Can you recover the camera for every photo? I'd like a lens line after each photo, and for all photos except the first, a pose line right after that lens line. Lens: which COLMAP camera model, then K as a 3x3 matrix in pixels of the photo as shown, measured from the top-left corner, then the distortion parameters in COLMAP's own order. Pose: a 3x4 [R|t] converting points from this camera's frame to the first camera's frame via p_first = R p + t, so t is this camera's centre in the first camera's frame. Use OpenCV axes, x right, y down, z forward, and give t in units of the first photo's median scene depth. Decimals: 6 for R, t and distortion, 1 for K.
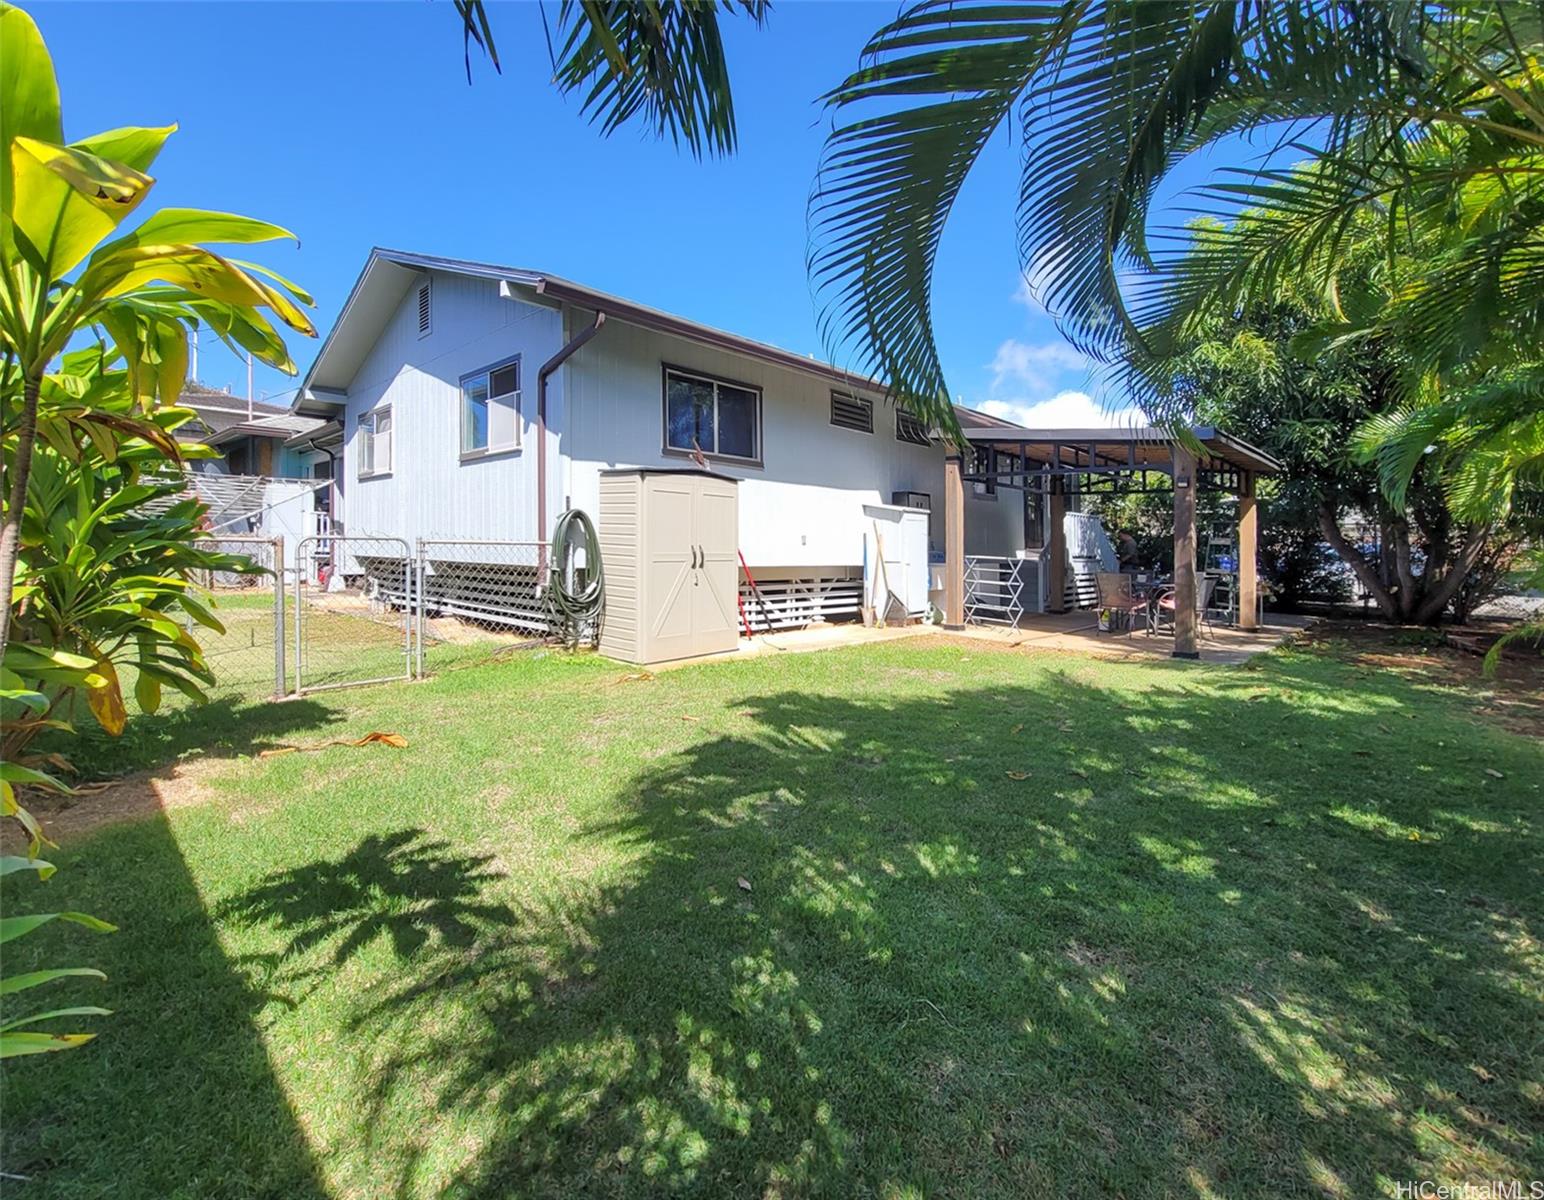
lens RADIAL K [[671.2, 0, 772.0], [0, 671.2, 600.0], [0, 0, 1]] dist [-0.001044, -0.000104]
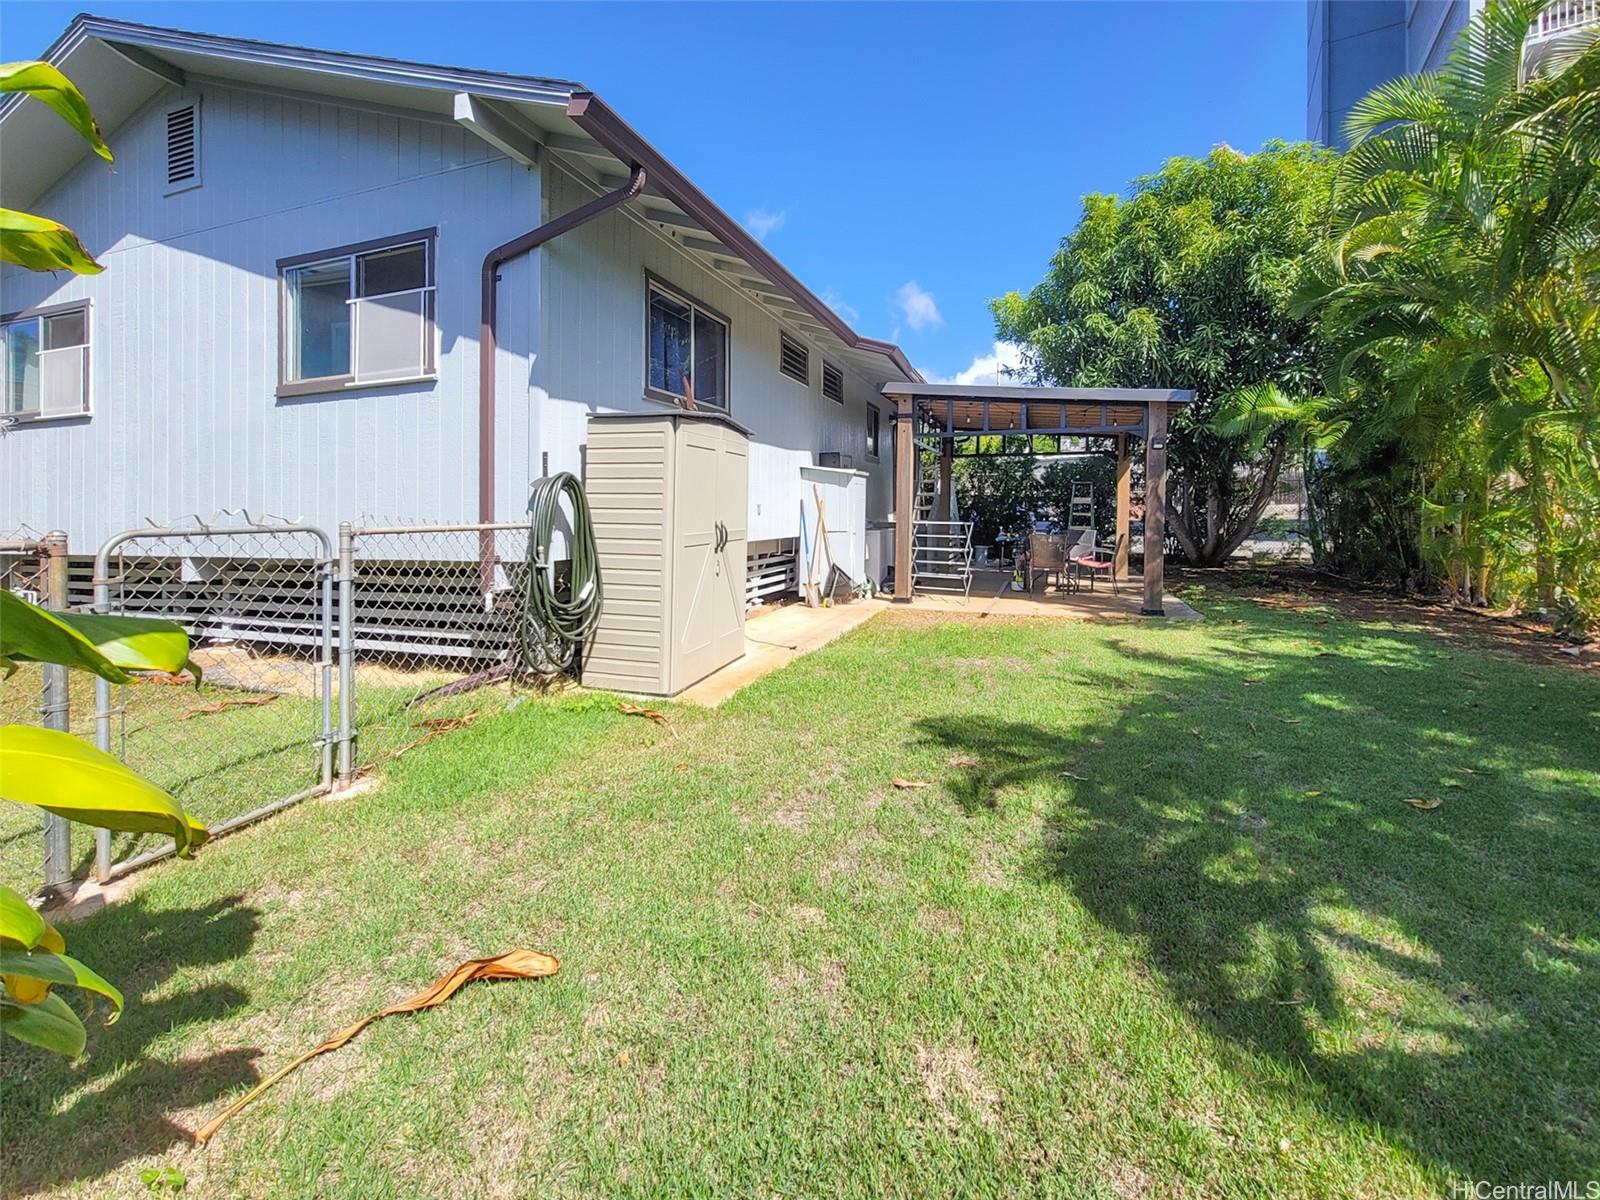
lens RADIAL K [[679.4, 0, 775.3], [0, 679.4, 555.7], [0, 0, 1]] dist [-0.000748, 0.000357]
pose [[0.920548, -0.051730, 0.387188, -0.304033], [0.057848, 0.998317, -0.004156, -0.032062], [-0.386321, 0.026224, 0.921991, 0.256030]]
